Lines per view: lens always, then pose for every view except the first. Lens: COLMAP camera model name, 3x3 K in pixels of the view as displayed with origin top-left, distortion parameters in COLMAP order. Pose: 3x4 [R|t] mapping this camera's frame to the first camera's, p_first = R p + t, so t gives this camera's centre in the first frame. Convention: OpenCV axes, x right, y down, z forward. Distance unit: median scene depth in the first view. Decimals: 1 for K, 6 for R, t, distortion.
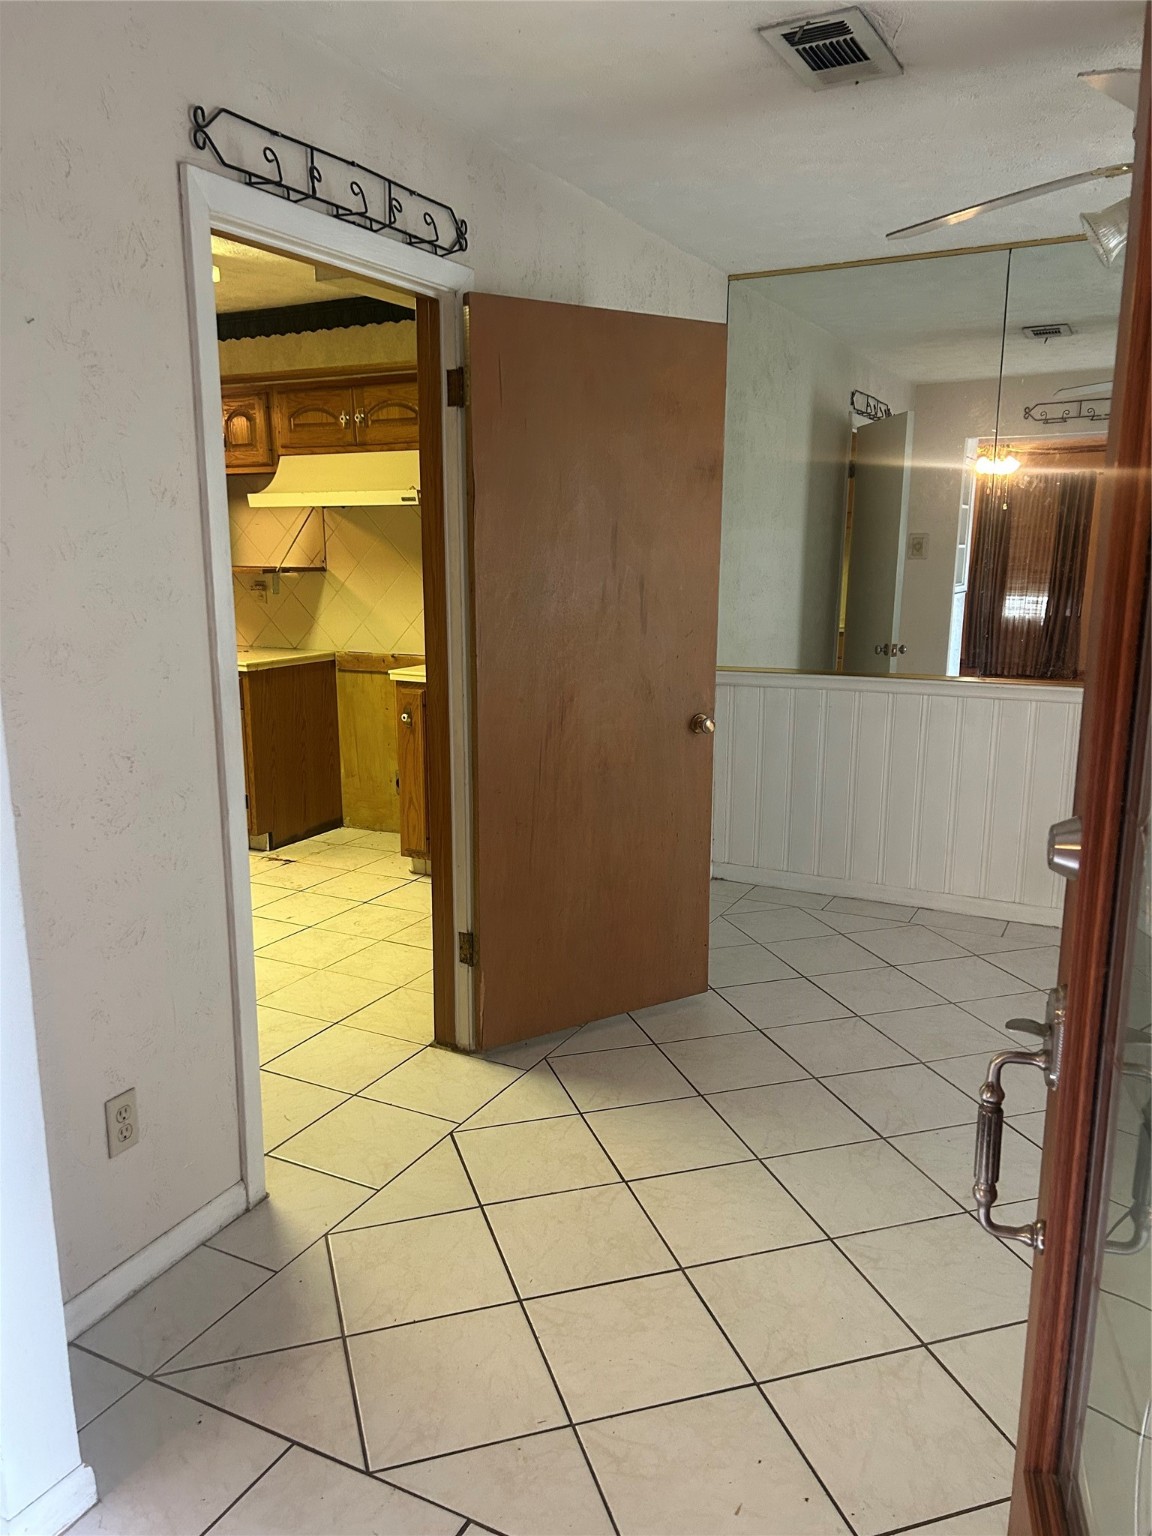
lens RADIAL K [[1160.0, 0, 583.8], [0, 1160.0, 772.7], [0, 0, 1]] dist [0.047570, -0.034510]
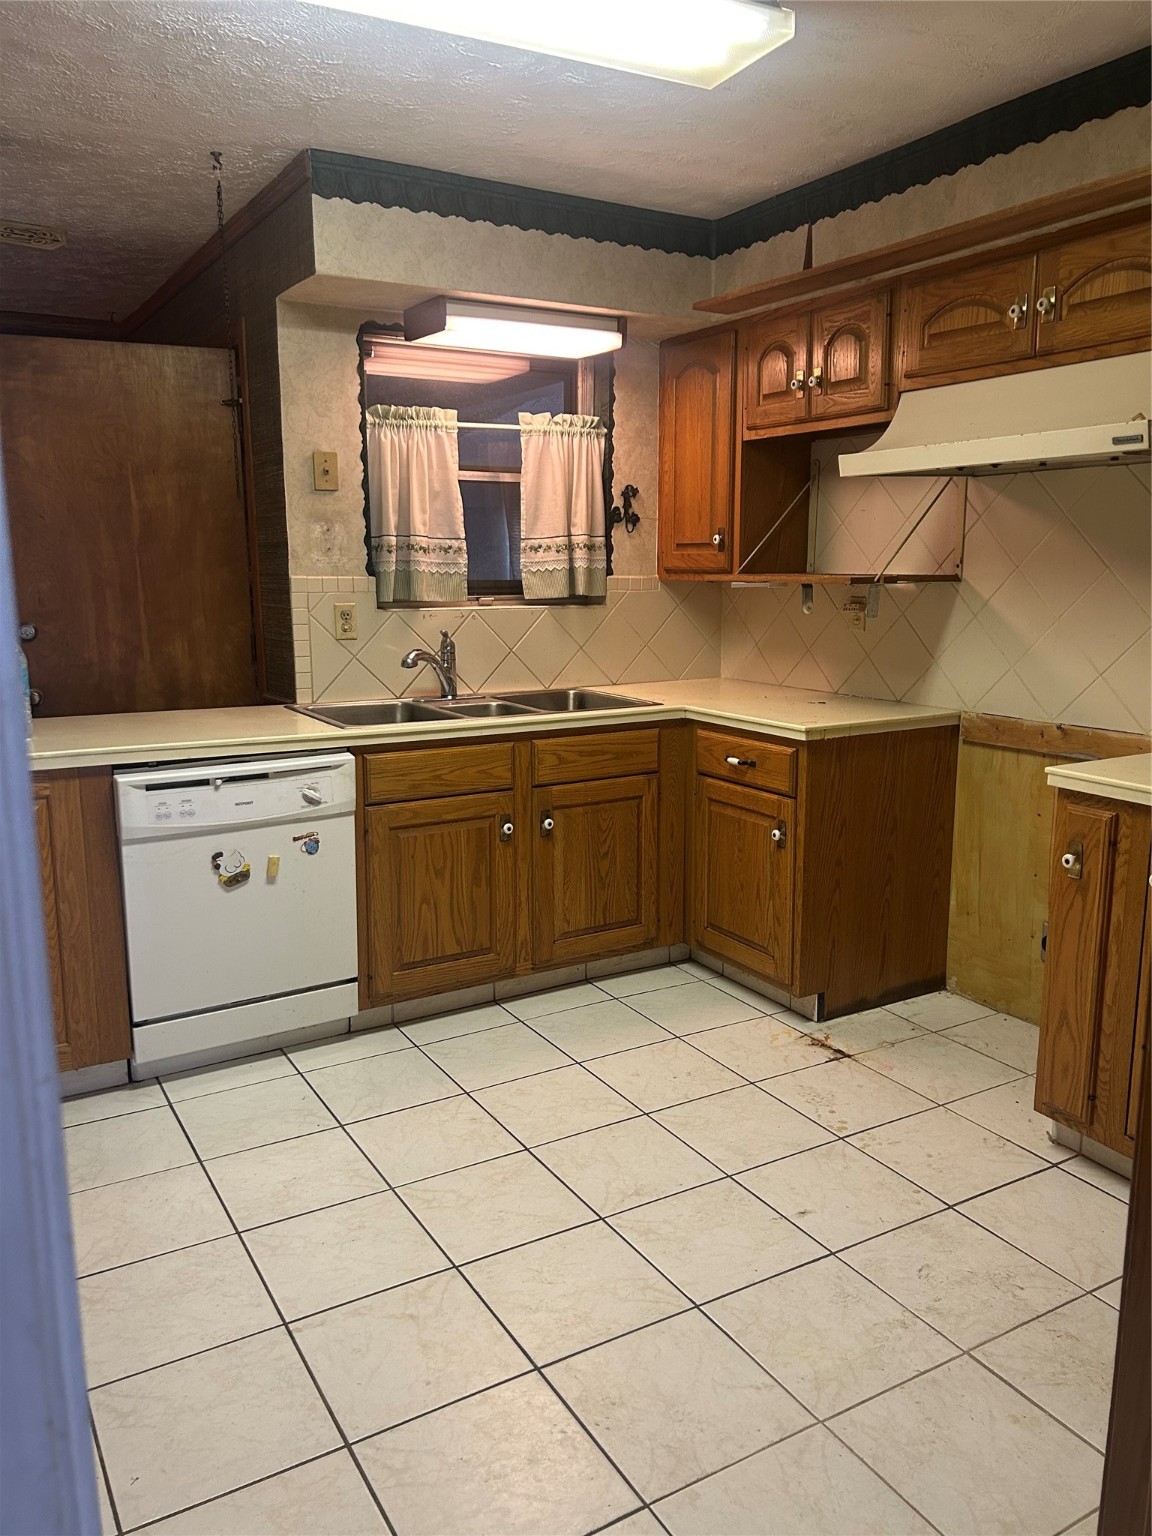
lens RADIAL K [[1160.0, 0, 581.0], [0, 1160.0, 774.3], [0, 0, 1]] dist [0.047570, -0.034510]
pose [[0.848253, 0.098959, -0.520263, -0.063822], [-0.102742, 0.994473, 0.021644, -0.068103], [0.519529, 0.035093, 0.853732, 0.393563]]
